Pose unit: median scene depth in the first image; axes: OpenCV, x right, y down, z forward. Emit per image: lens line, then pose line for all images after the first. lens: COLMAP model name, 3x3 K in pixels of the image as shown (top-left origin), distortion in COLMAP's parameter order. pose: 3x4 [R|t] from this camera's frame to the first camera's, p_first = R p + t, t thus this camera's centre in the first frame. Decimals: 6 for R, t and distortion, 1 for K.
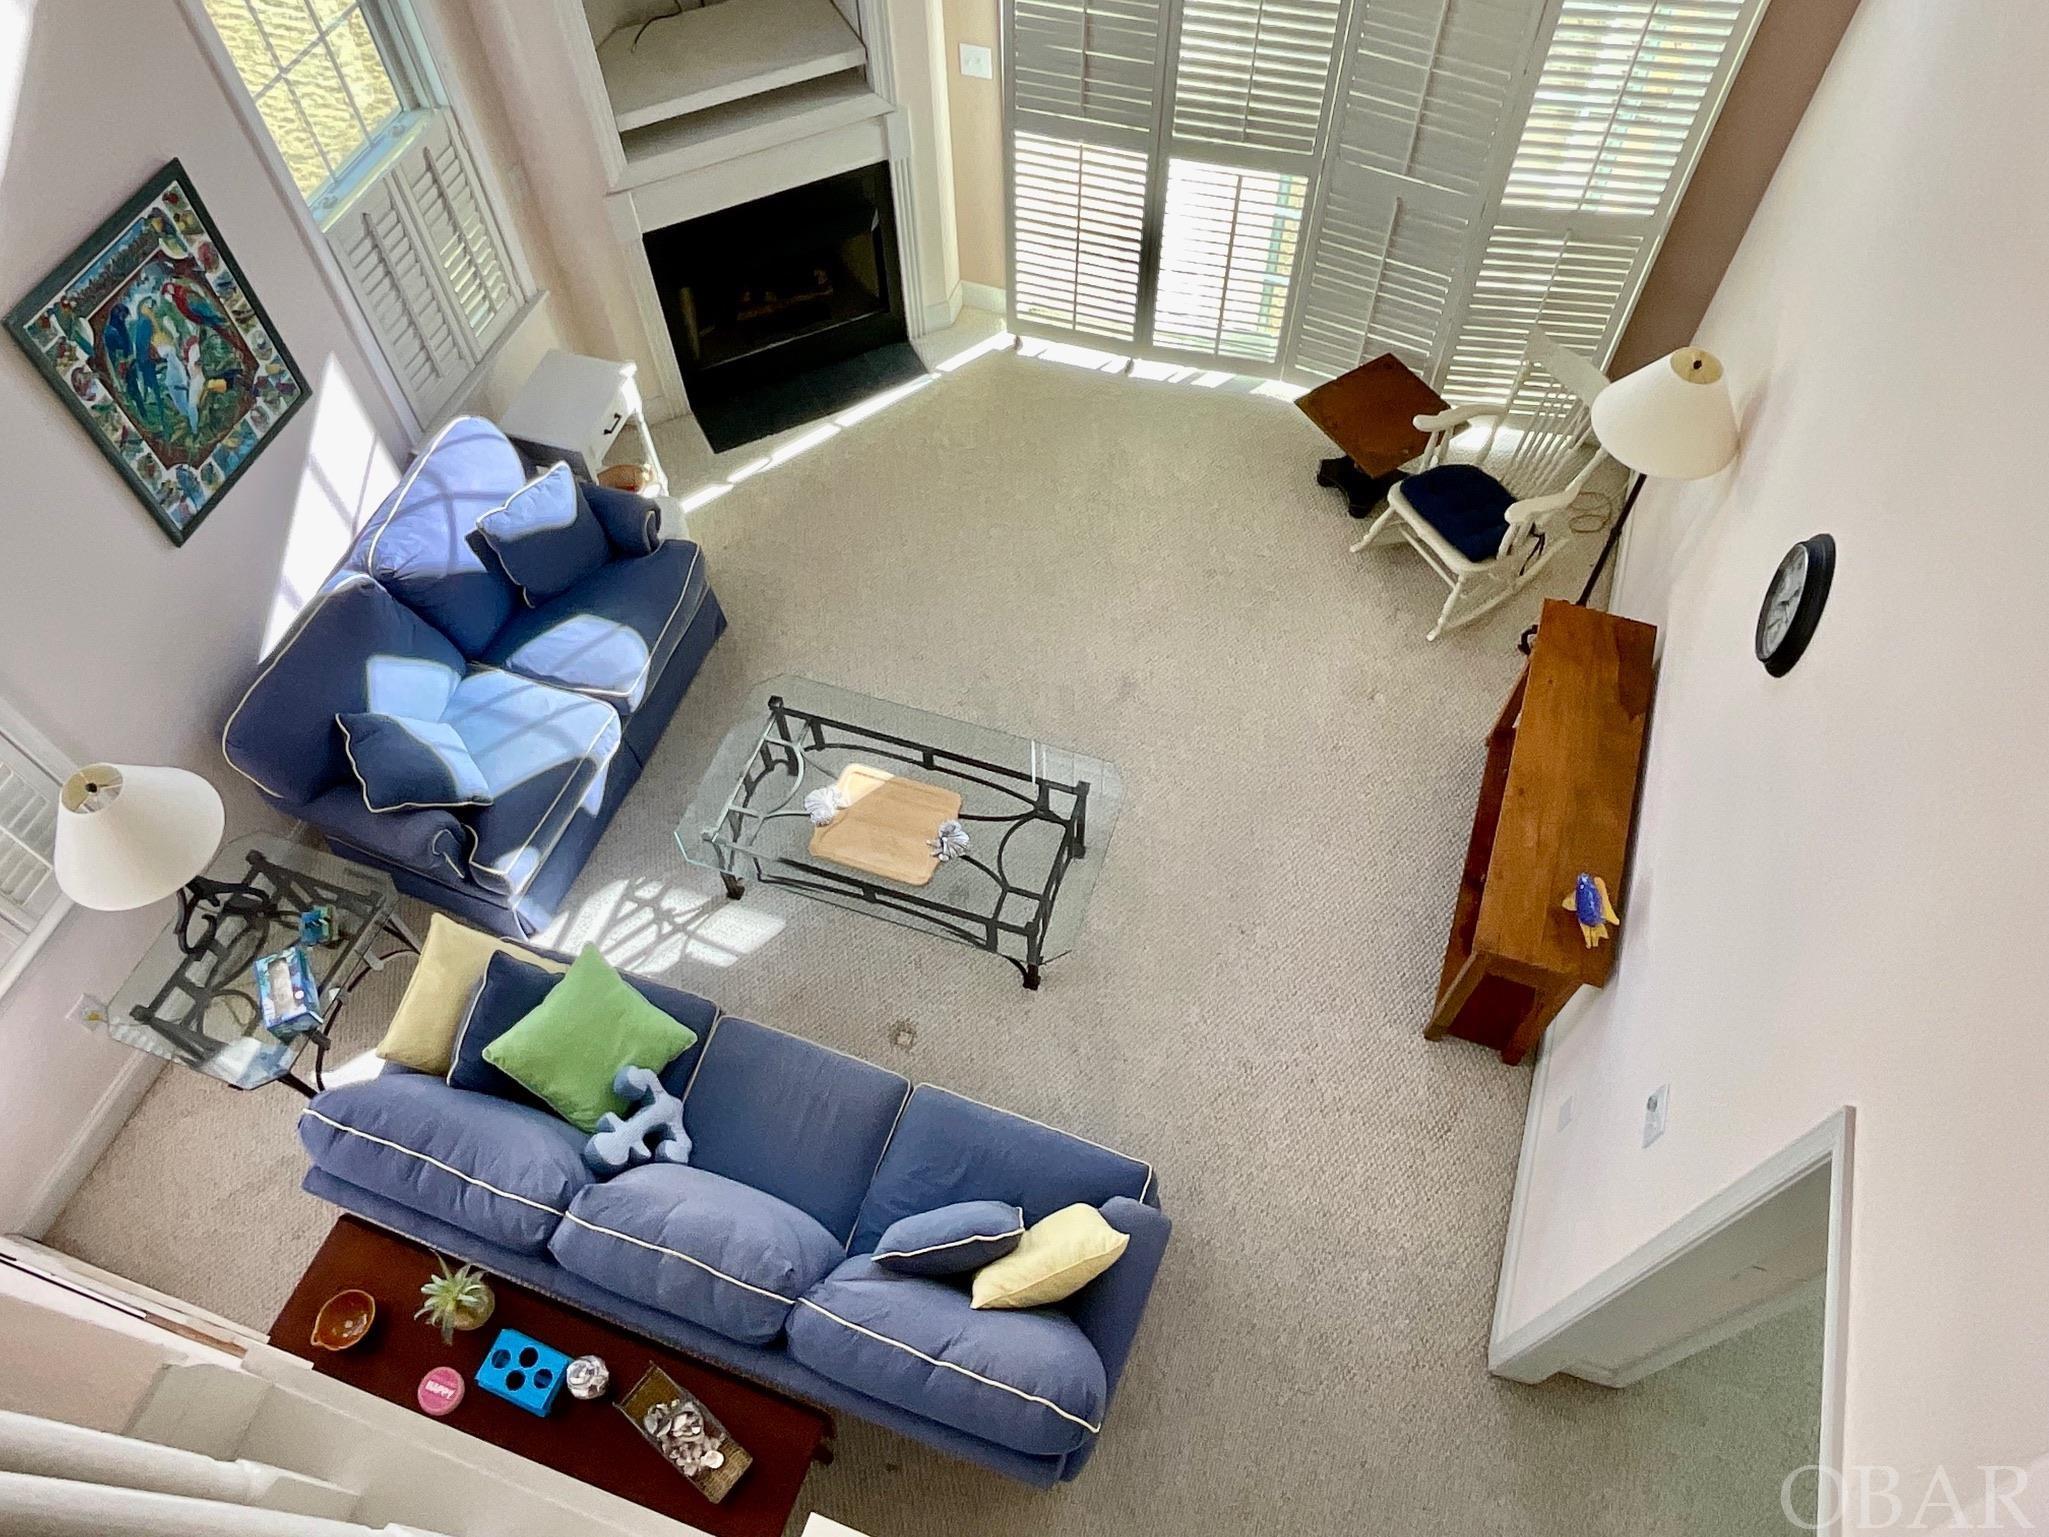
lens RADIAL K [[1407.4, 0, 1014.6], [0, 1407.4, 762.6], [0, 0, 1]] dist [-0.000017, 0.007516]
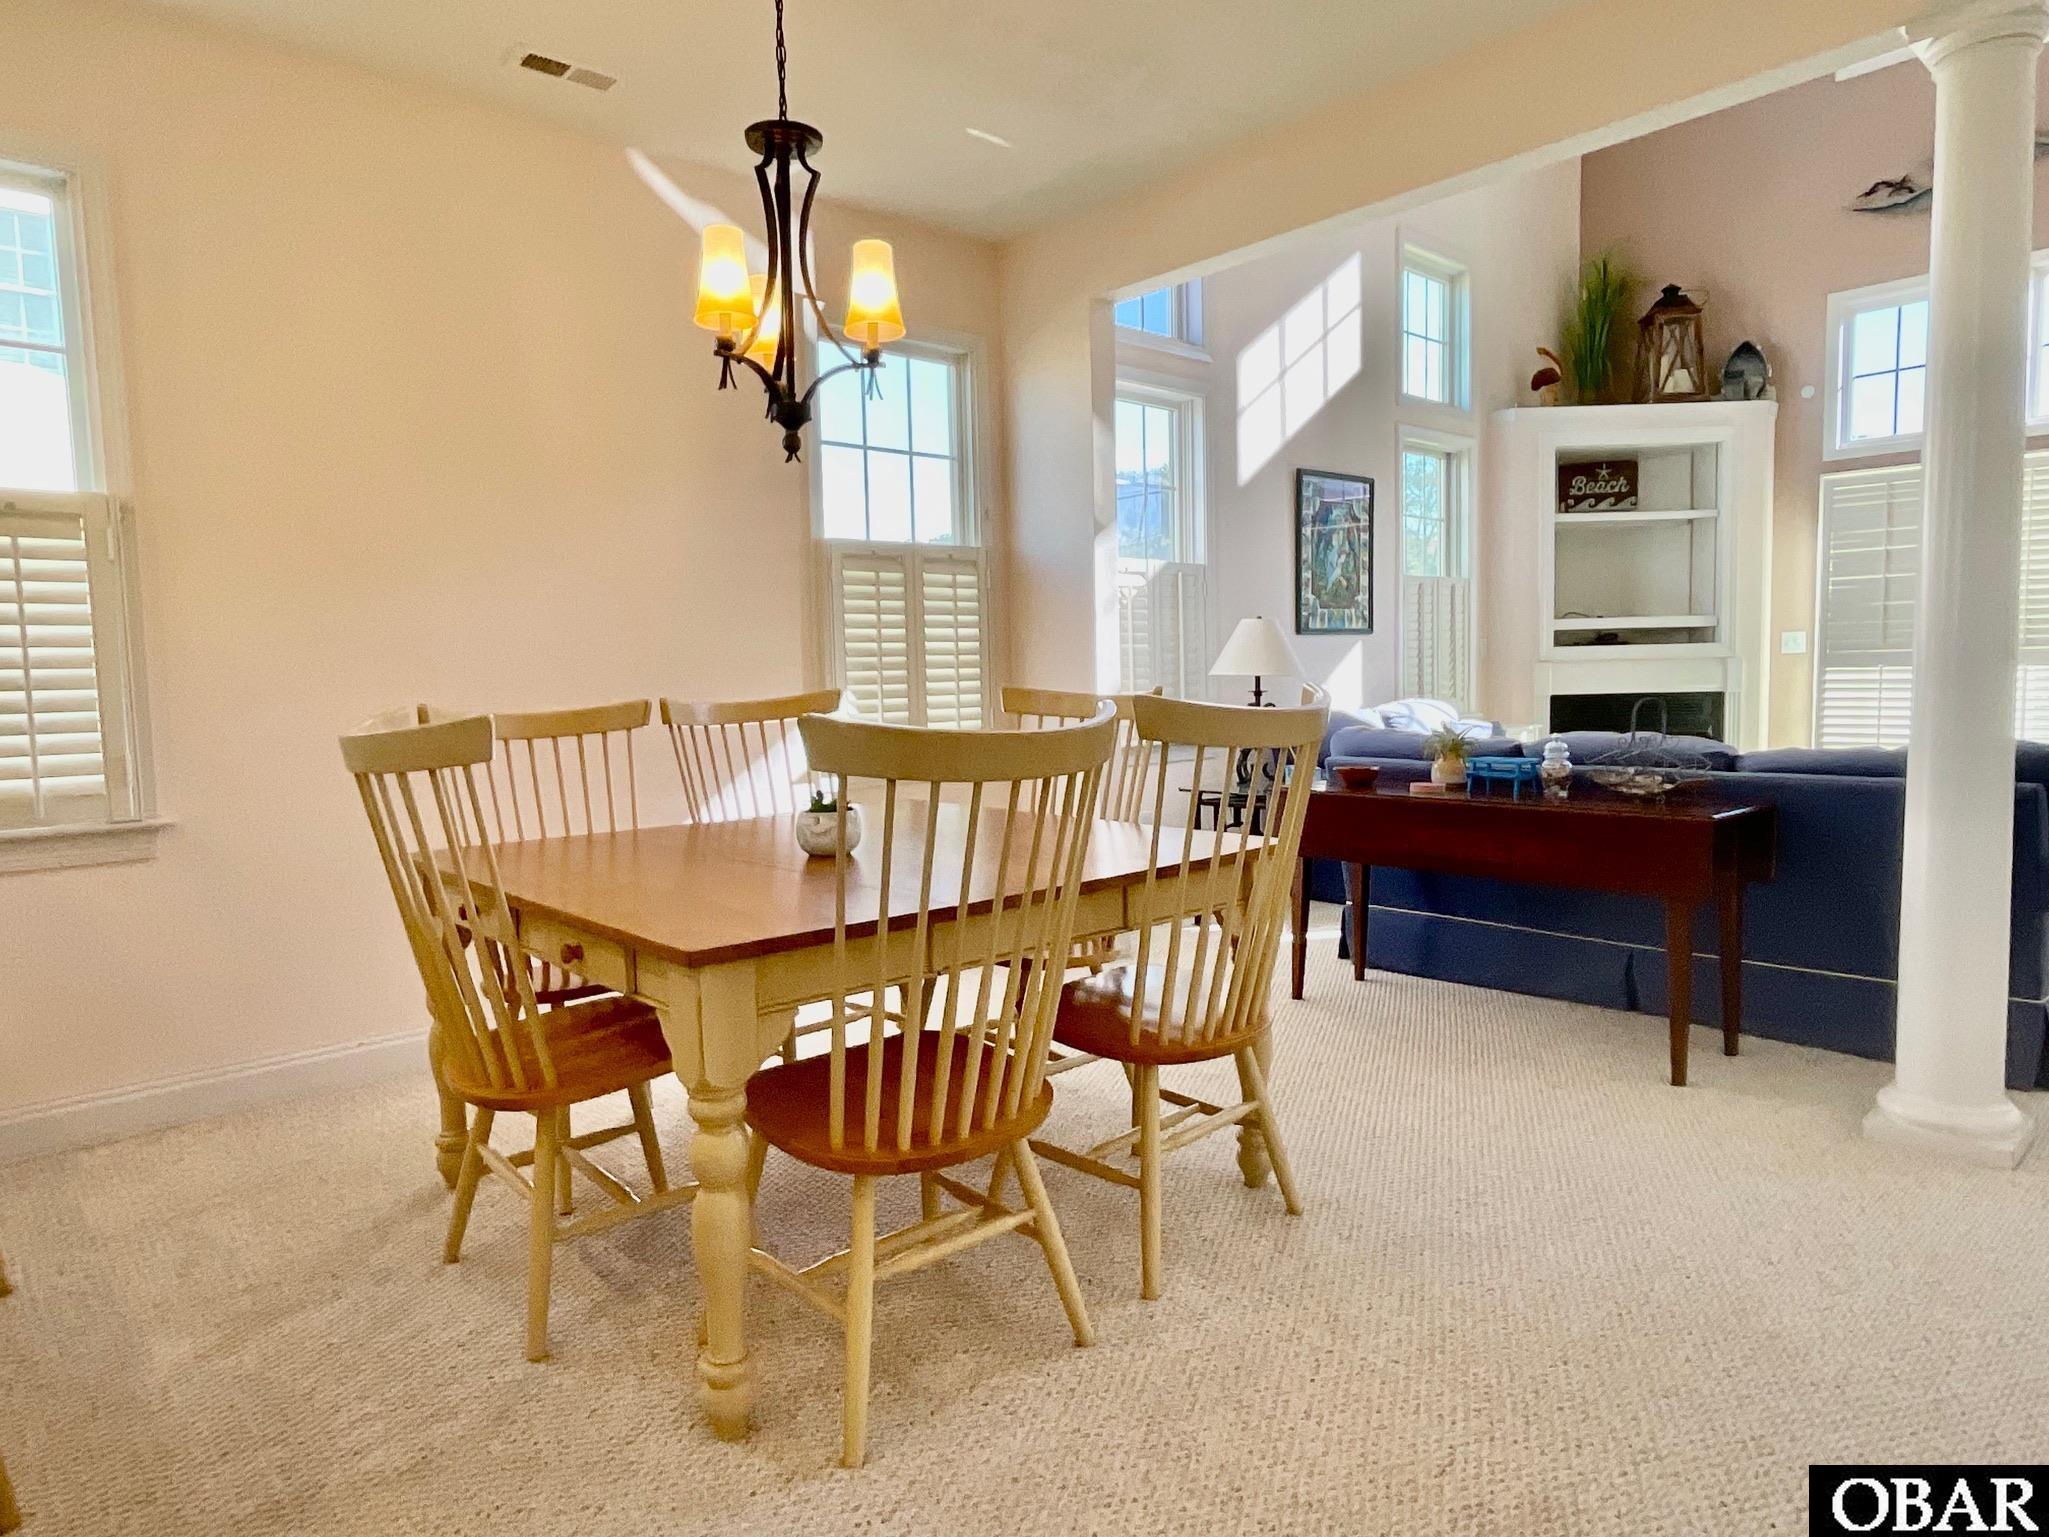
lens RADIAL K [[1258.6, 0, 1049.9], [0, 1258.6, 766.7], [0, 0, 1]] dist [-0.004695, 0.023581]
pose [[0.886576, 0.029356, -0.461650, -0.147967], [-0.386279, 0.596050, -0.703927, 1.183552], [0.254502, 0.802411, 0.539783, 0.222588]]
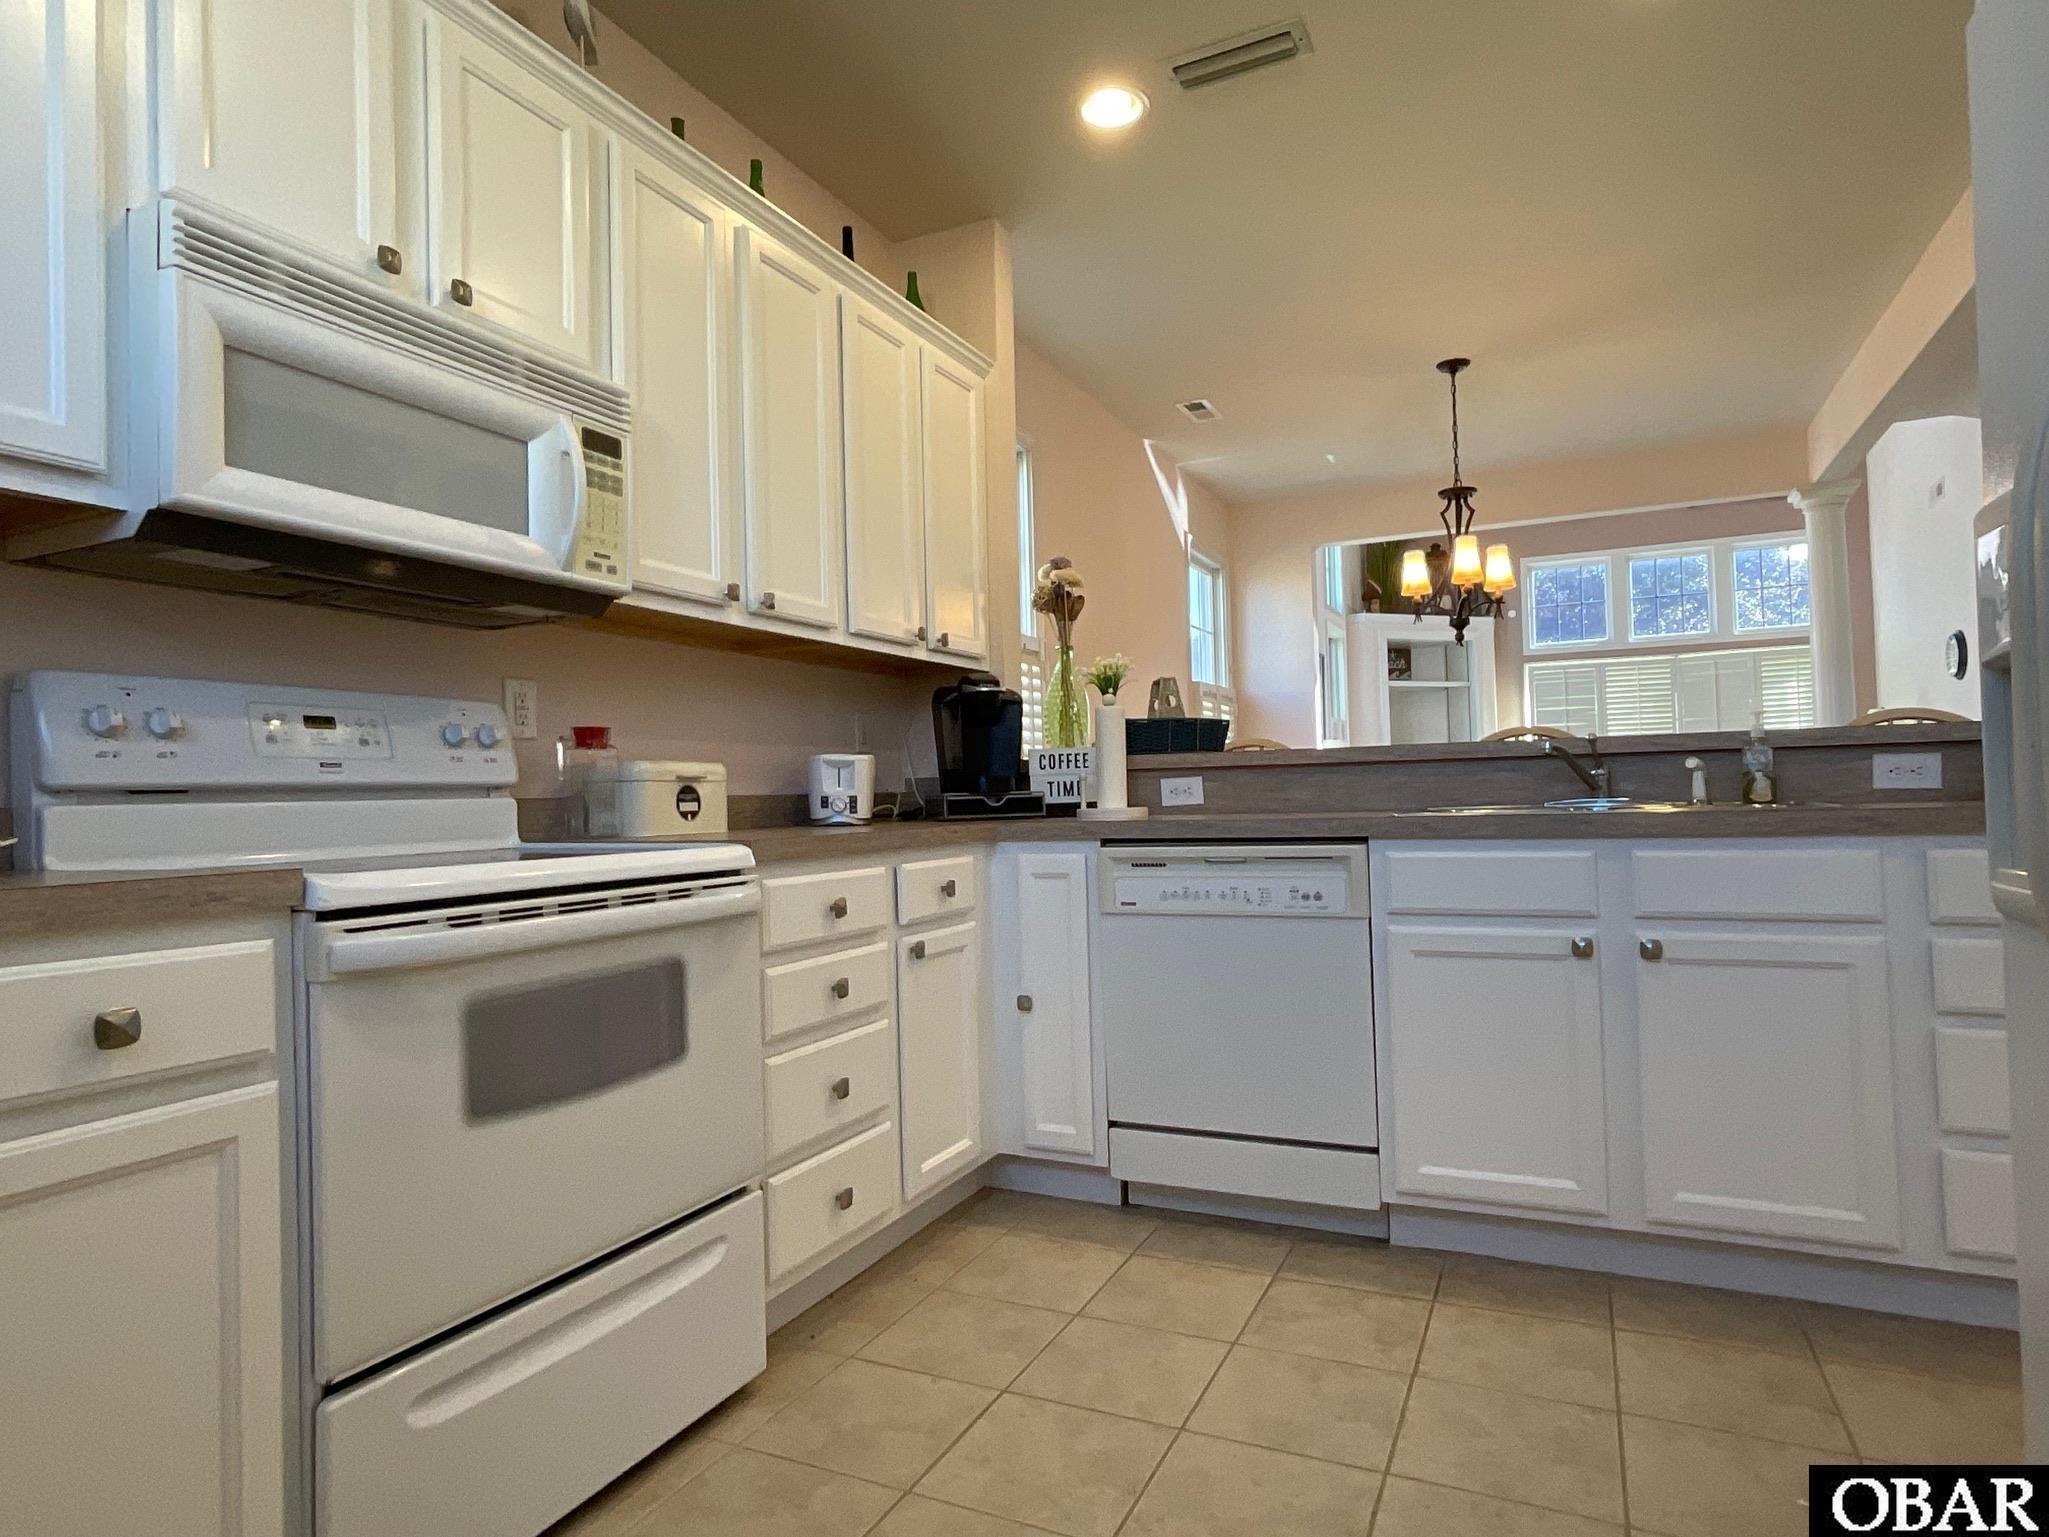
lens RADIAL K [[1148.2, 0, 1027.6], [0, 1148.2, 770.6], [0, 0, 1]] dist [-0.007801, -0.000848]
pose [[0.994265, -0.013912, -0.106040, -0.917207], [-0.083854, 0.514002, -0.853680, 1.811991], [0.066381, 0.857676, 0.509888, -0.116664]]
